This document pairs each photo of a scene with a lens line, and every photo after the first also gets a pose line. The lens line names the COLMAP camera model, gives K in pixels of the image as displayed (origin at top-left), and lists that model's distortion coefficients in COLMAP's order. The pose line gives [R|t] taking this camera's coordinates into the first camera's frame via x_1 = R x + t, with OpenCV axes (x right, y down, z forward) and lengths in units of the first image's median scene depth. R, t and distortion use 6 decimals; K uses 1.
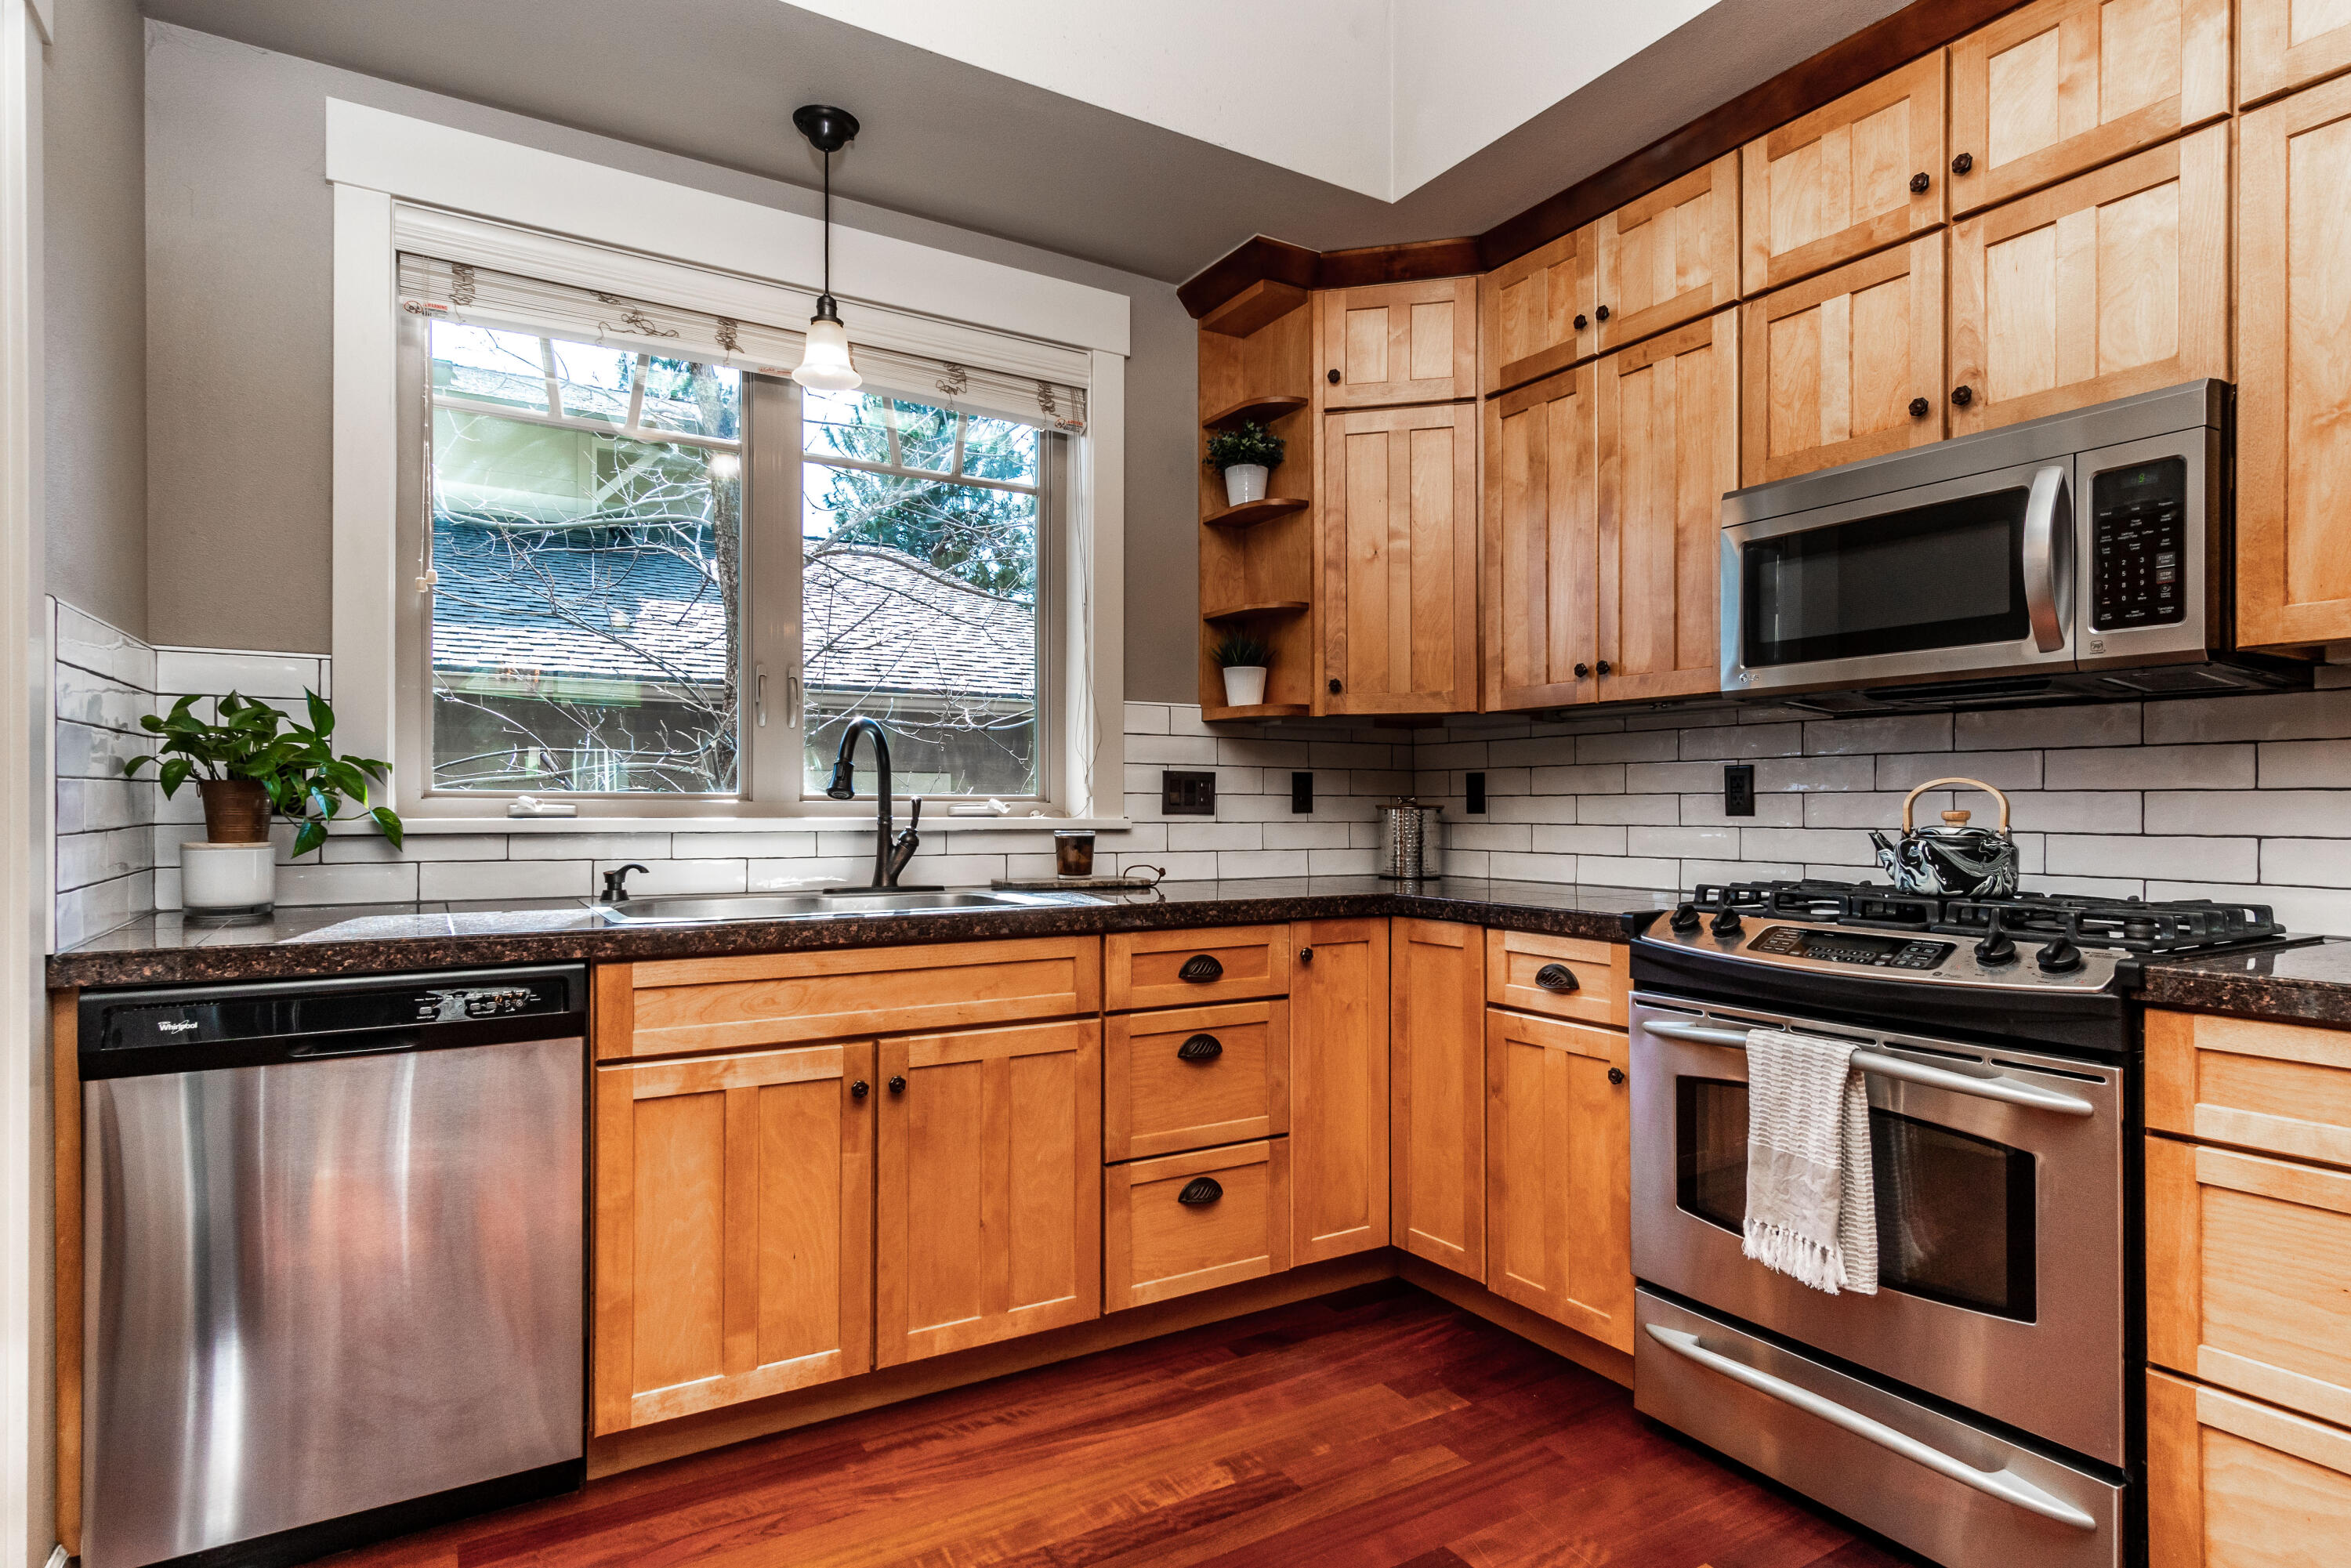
lens RADIAL K [[1253.3, 0, 1170.0], [0, 1253.3, 793.8], [0, 0, 1]] dist [0.004444, 0.001369]
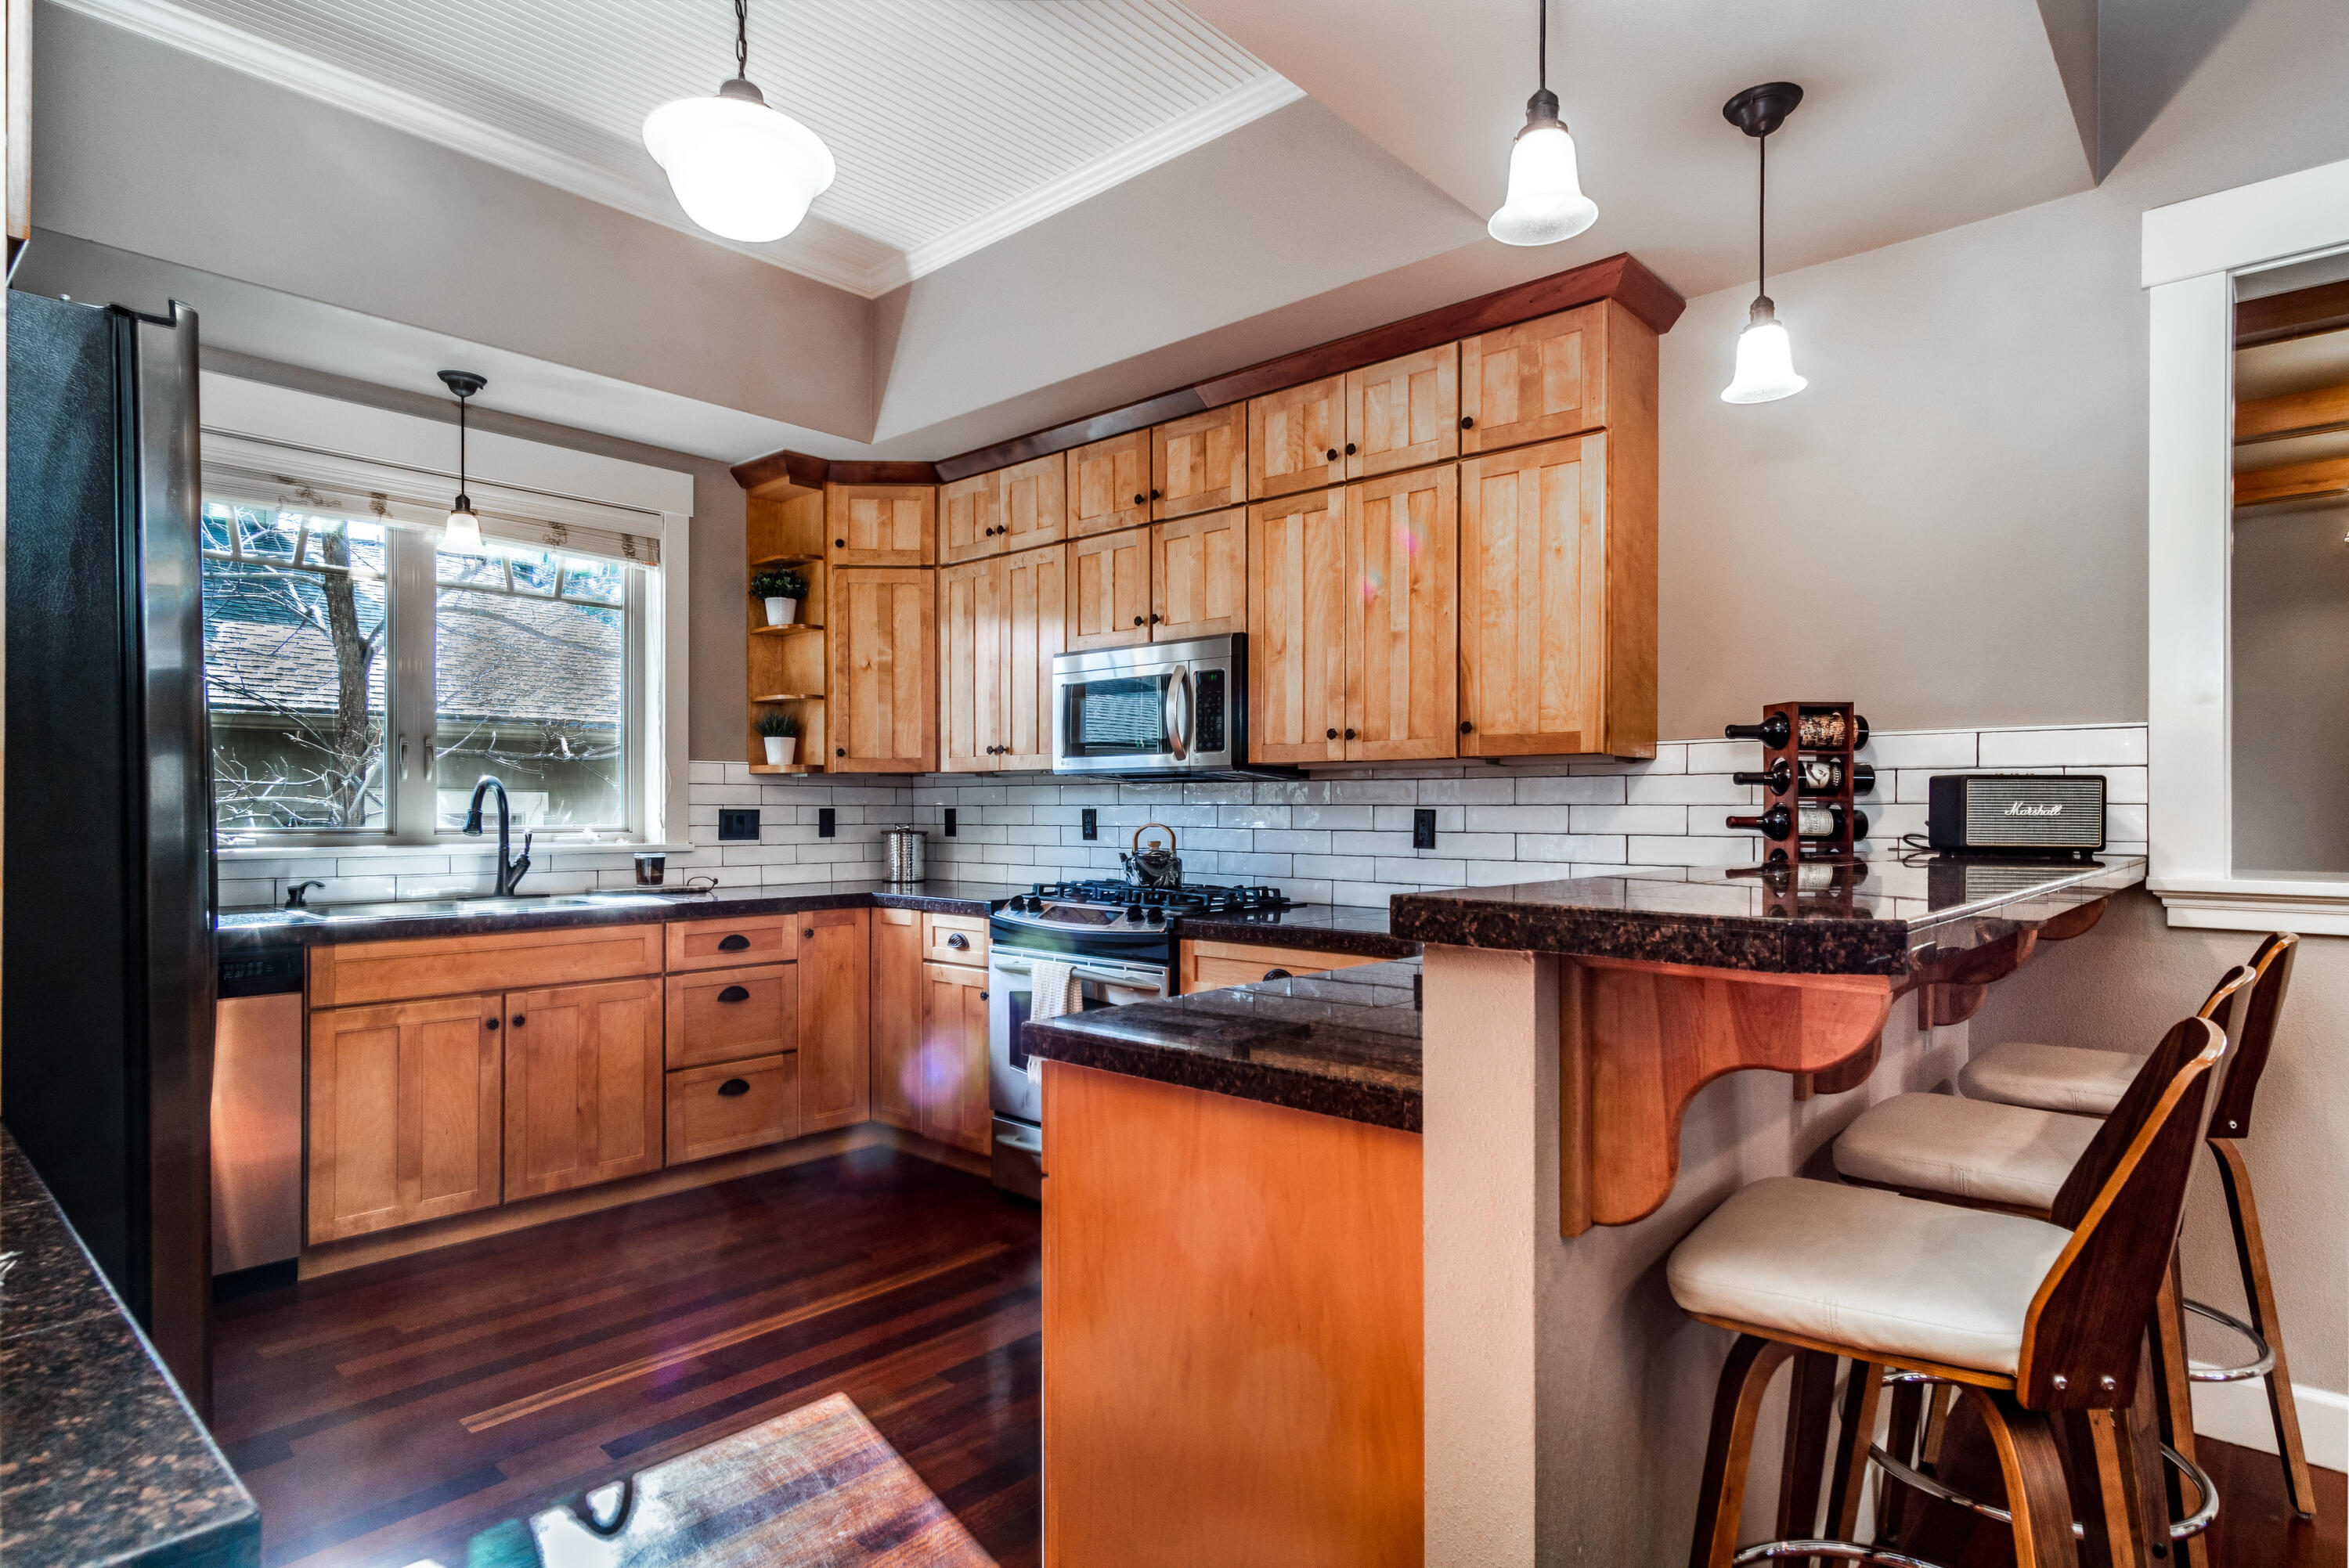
lens RADIAL K [[1252.1, 0, 1181.5], [0, 1252.1, 801.9], [0, 0, 1]] dist [0.004444, 0.001369]
pose [[0.955940, 0.000806, 0.293560, 0.101200], [-0.002556, 0.999981, 0.005577, -0.046119], [-0.293550, -0.006082, 0.955924, -0.658281]]
